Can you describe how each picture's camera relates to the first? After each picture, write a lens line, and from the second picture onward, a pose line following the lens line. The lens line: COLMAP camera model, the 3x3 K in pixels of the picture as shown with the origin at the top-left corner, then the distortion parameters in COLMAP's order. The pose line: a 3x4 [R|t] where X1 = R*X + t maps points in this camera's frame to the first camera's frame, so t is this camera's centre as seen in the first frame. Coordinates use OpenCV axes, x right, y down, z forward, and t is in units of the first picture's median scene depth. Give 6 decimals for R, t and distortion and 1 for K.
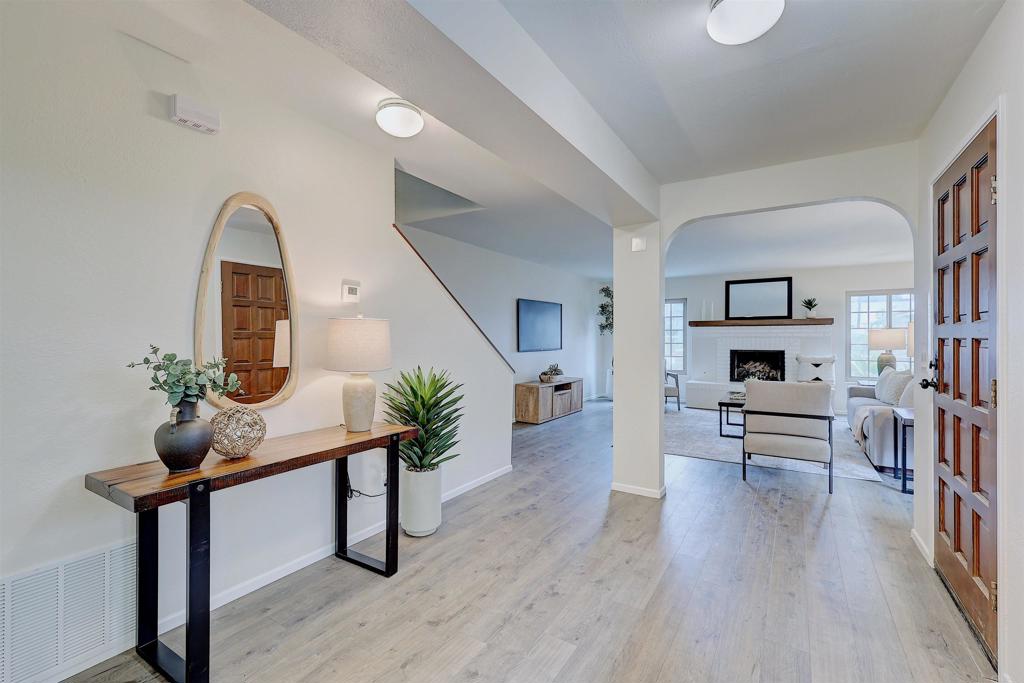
lens RADIAL K [[445.0, 0, 511.5], [0, 445.0, 334.7], [0, 0, 1]] dist [0.003166, -0.000430]
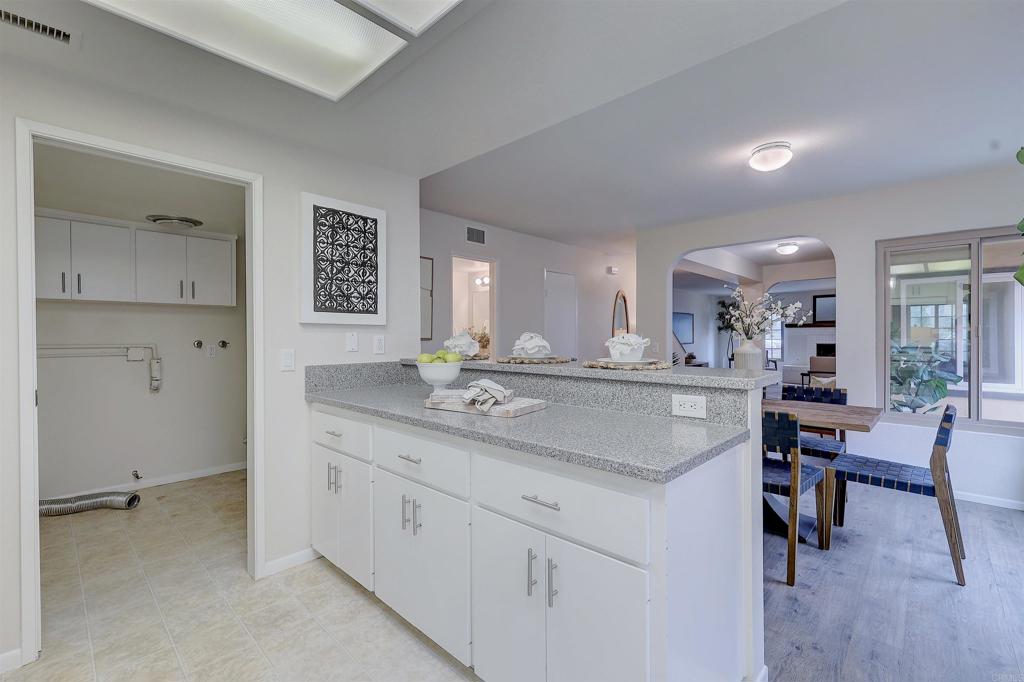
lens RADIAL K [[445.0, 0, 519.4], [0, 445.0, 338.5], [0, 0, 1]] dist [0.003166, -0.000430]
pose [[0.983625, -0.004979, -0.180158, -0.477956], [0.006854, 0.999929, 0.009785, -0.008341], [0.180097, -0.010860, 0.983589, -1.460160]]
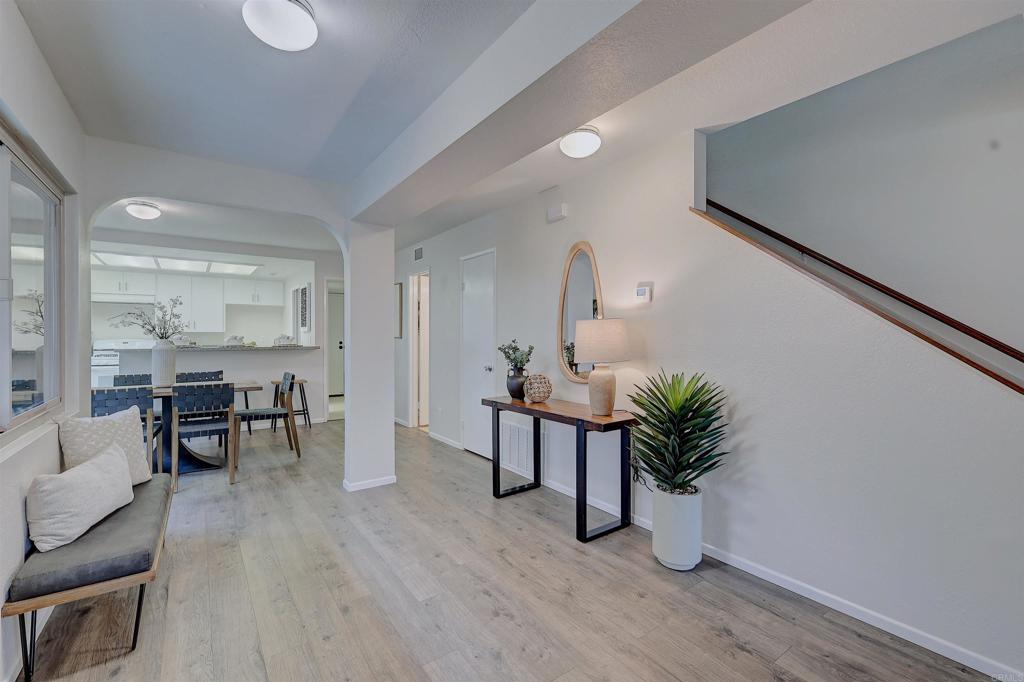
lens RADIAL K [[445.0, 0, 516.1], [0, 445.0, 337.2], [0, 0, 1]] dist [0.003166, -0.000430]
pose [[-0.368760, -0.000401, -0.929524, 0.608432], [0.005711, 0.999980, -0.002698, 0.010486], [0.929507, -0.006304, -0.368751, 0.897715]]
